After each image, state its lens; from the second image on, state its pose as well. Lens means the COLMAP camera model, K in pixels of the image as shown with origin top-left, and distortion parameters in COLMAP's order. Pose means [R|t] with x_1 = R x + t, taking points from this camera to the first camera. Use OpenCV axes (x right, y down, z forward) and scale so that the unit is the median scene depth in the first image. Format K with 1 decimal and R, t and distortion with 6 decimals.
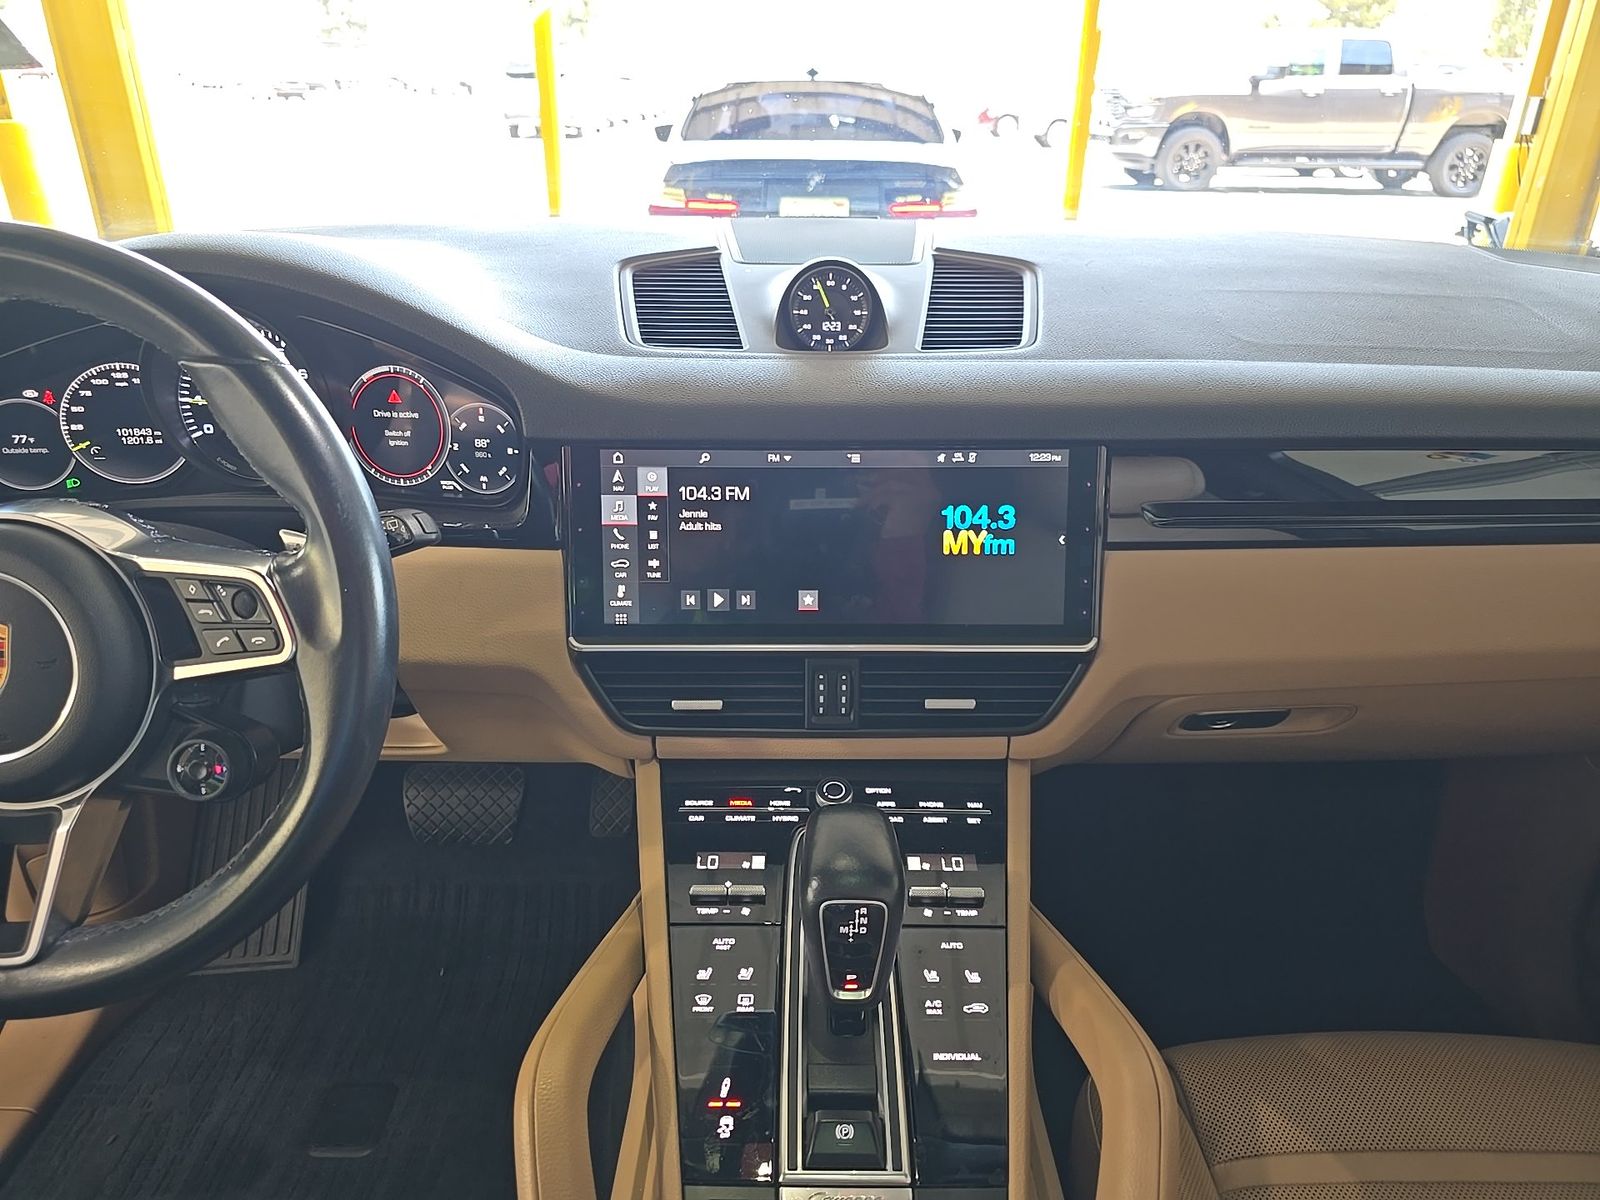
lens RADIAL K [[1031.0, 0, 800.0], [0, 1031.0, 600.0], [0, 0, 1]] dist [0.068086, -0.074094]
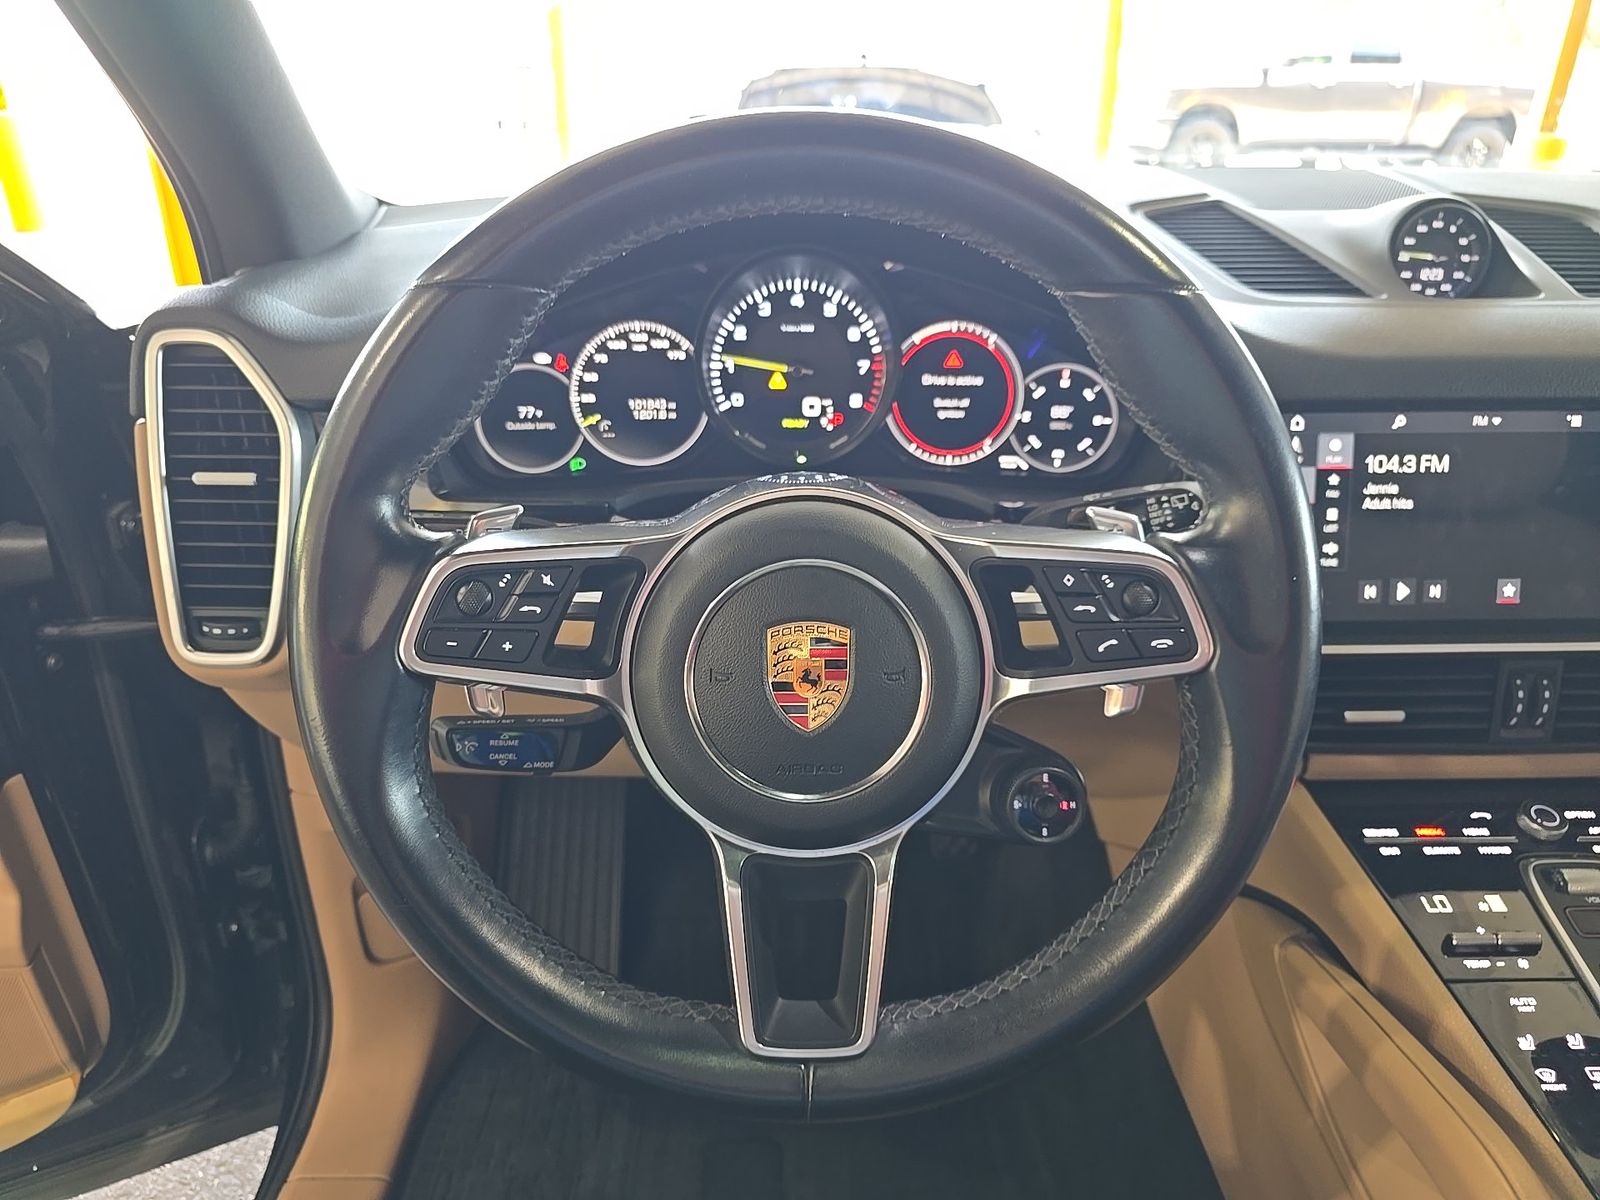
lens RADIAL K [[1064.2, 0, 809.7], [0, 1064.2, 596.6], [0, 0, 1]] dist [0.026415, -0.027737]
pose [[0.999573, -0.011745, 0.026742, -0.538370], [0.011922, 0.999908, -0.006461, 0.003763], [-0.026663, 0.006777, 0.999622, 0.130018]]
